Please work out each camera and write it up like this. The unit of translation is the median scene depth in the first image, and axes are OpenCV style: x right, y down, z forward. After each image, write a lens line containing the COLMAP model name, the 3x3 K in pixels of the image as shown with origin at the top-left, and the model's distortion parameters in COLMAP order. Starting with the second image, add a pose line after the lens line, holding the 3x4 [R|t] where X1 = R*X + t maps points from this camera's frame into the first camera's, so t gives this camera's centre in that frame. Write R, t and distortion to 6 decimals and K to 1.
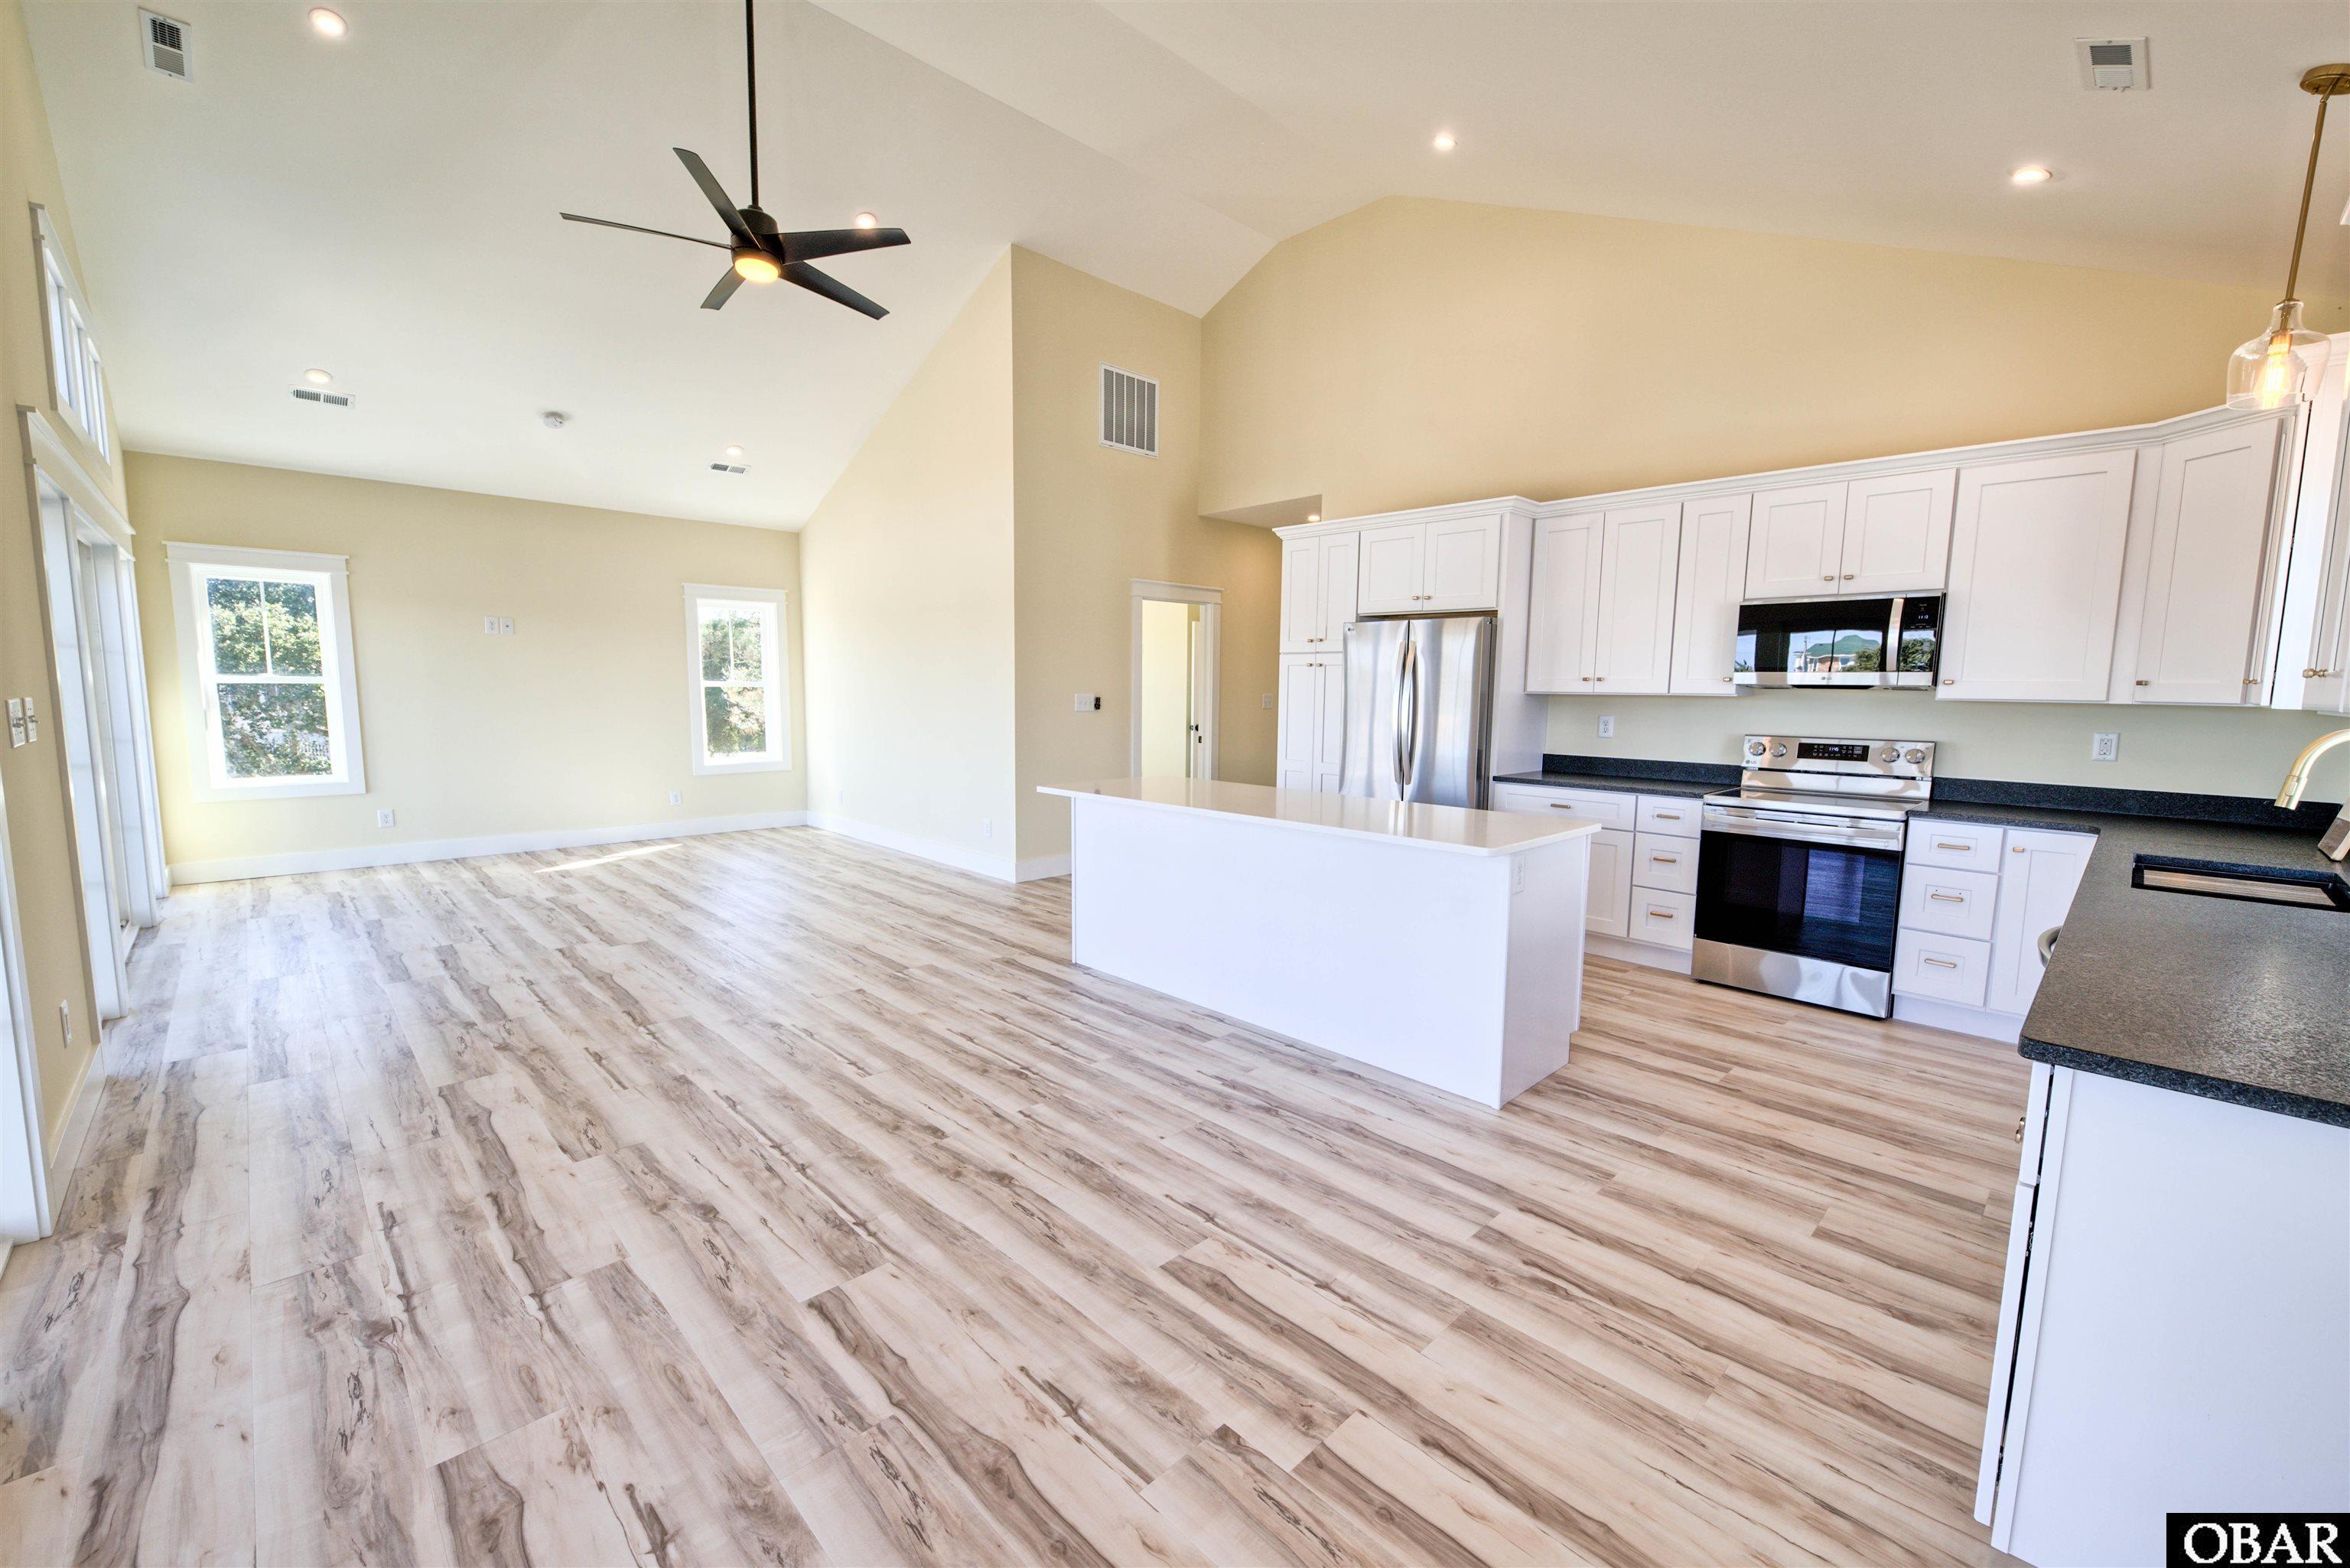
lens RADIAL K [[958.5, 0, 1171.4], [0, 958.5, 793.3], [0, 0, 1]] dist [0.002707, 0.000183]
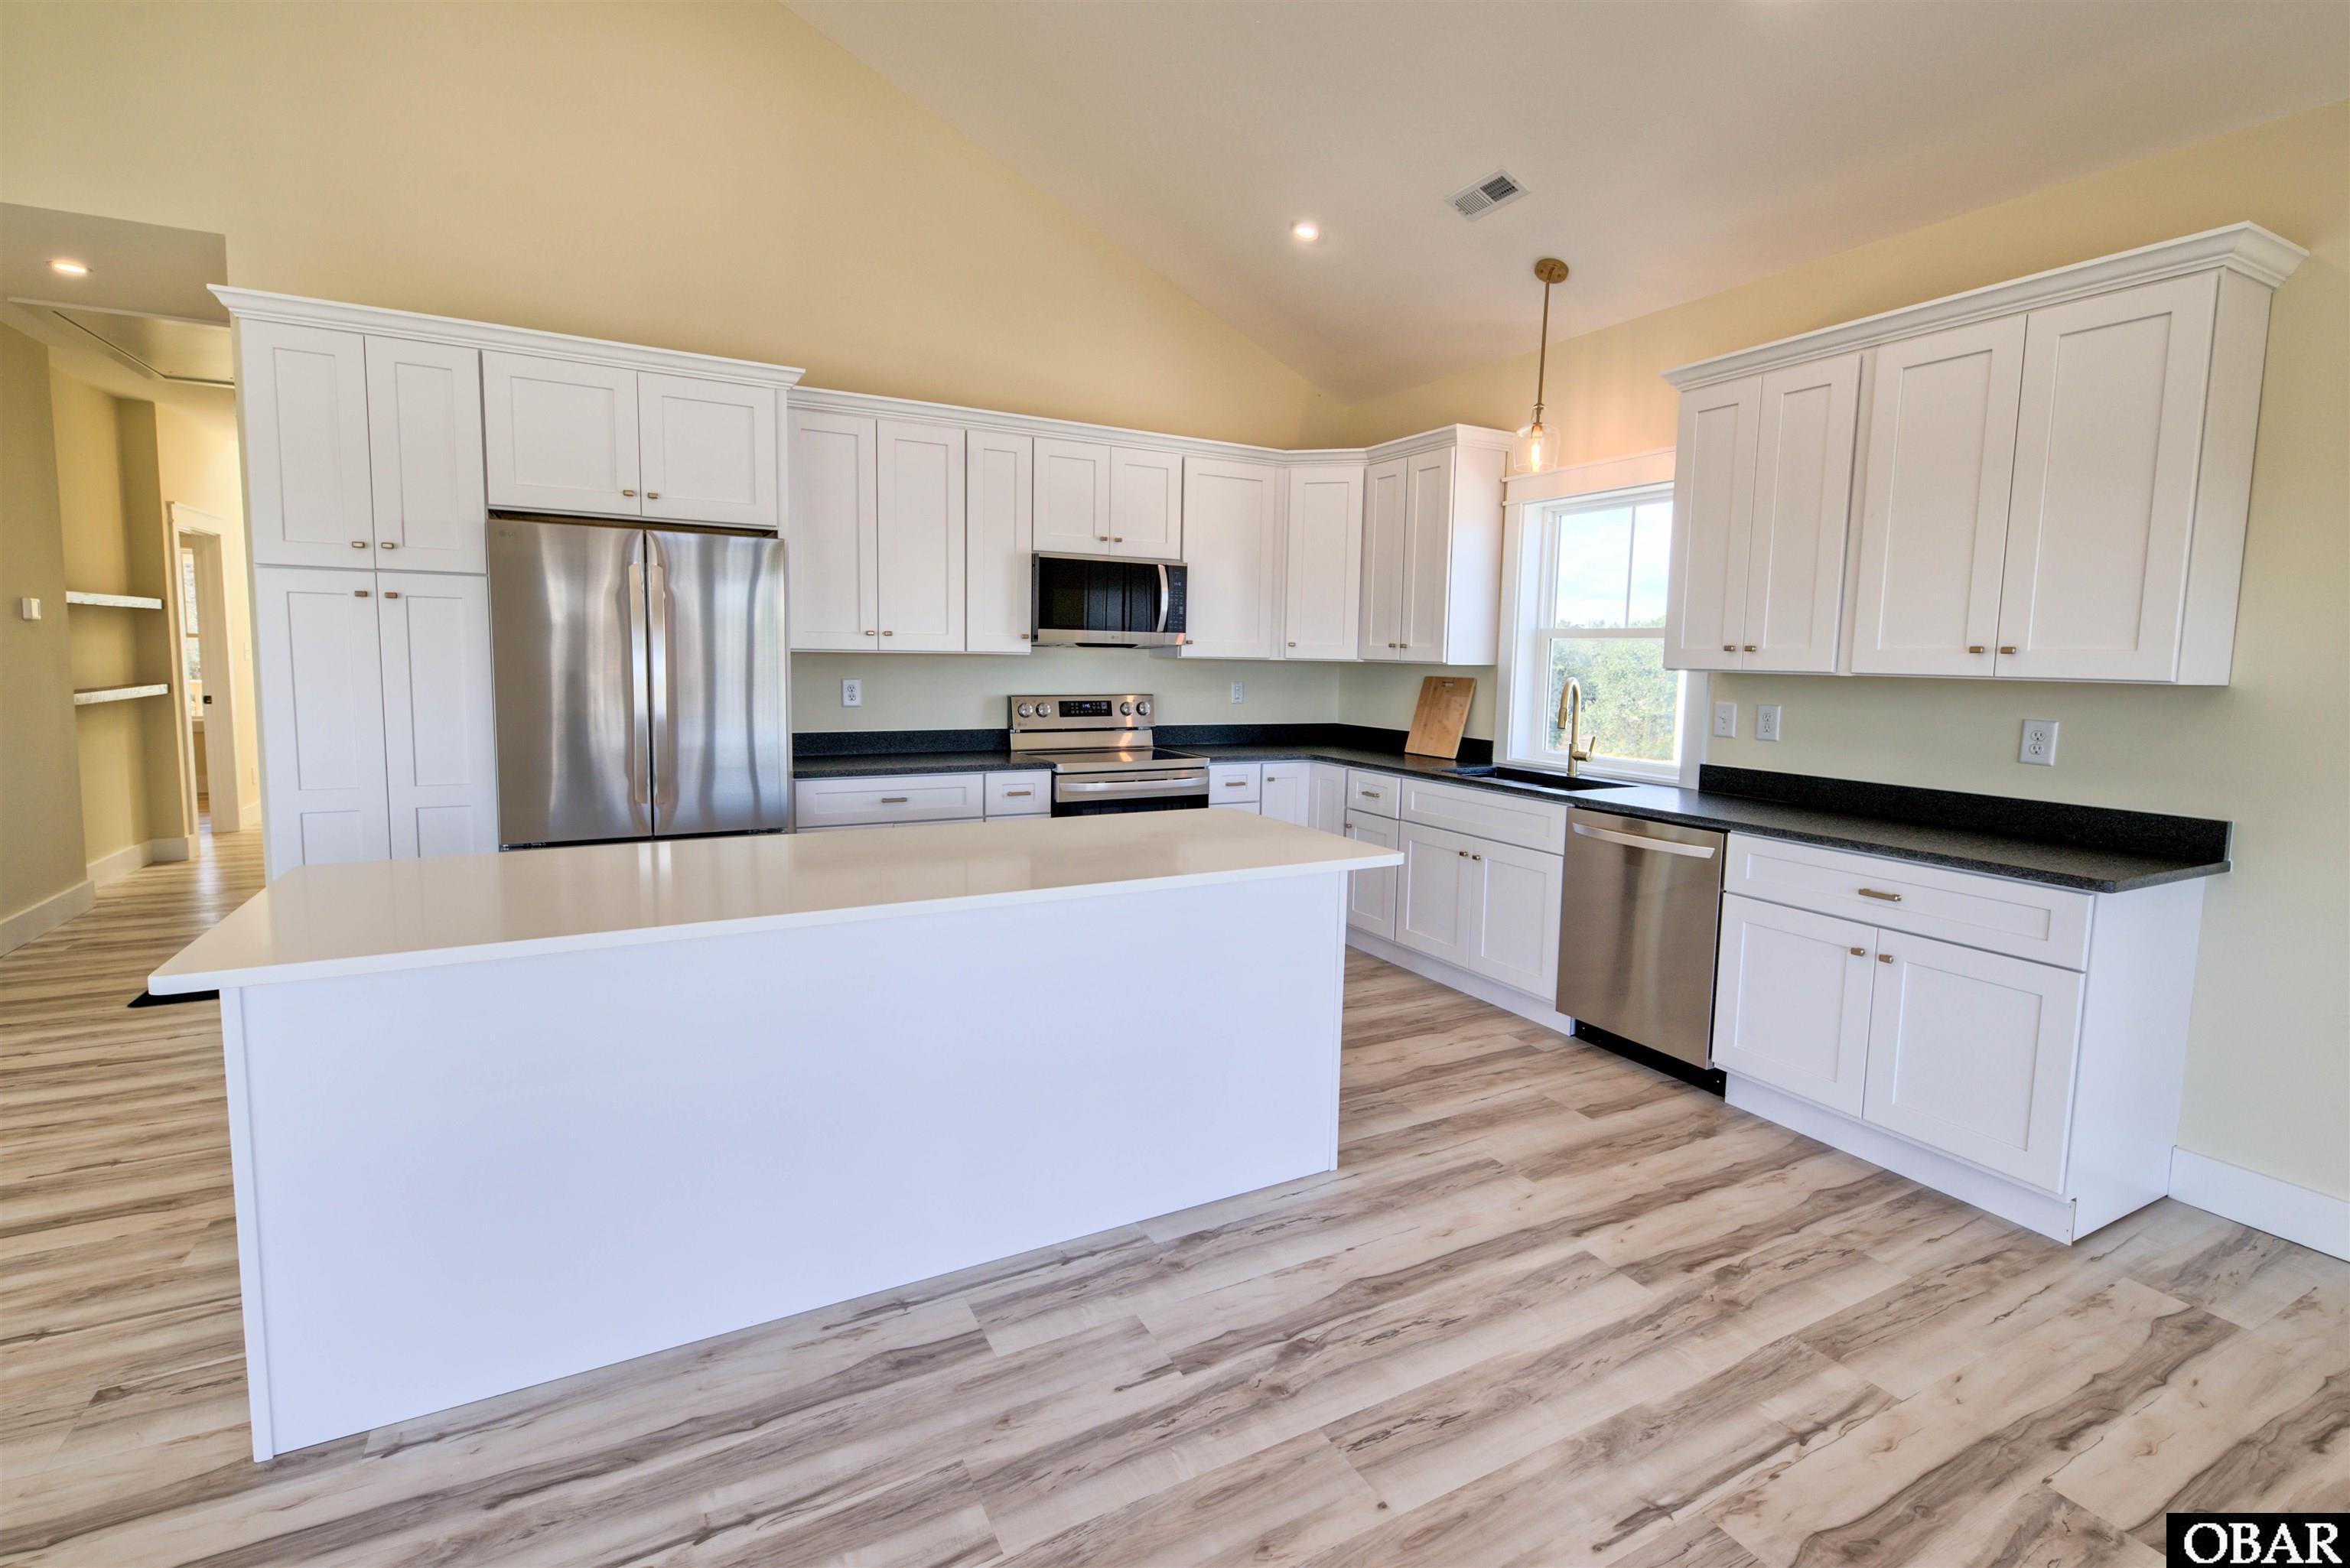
lens RADIAL K [[1050.6, 0, 1183.3], [0, 1050.6, 761.3], [0, 0, 1]] dist [0.005361, -0.001813]
pose [[0.266180, -0.108616, 0.957784, -0.547851], [0.091147, 0.992015, 0.087167, -0.114050], [-0.959604, 0.064097, 0.273955, 0.900205]]
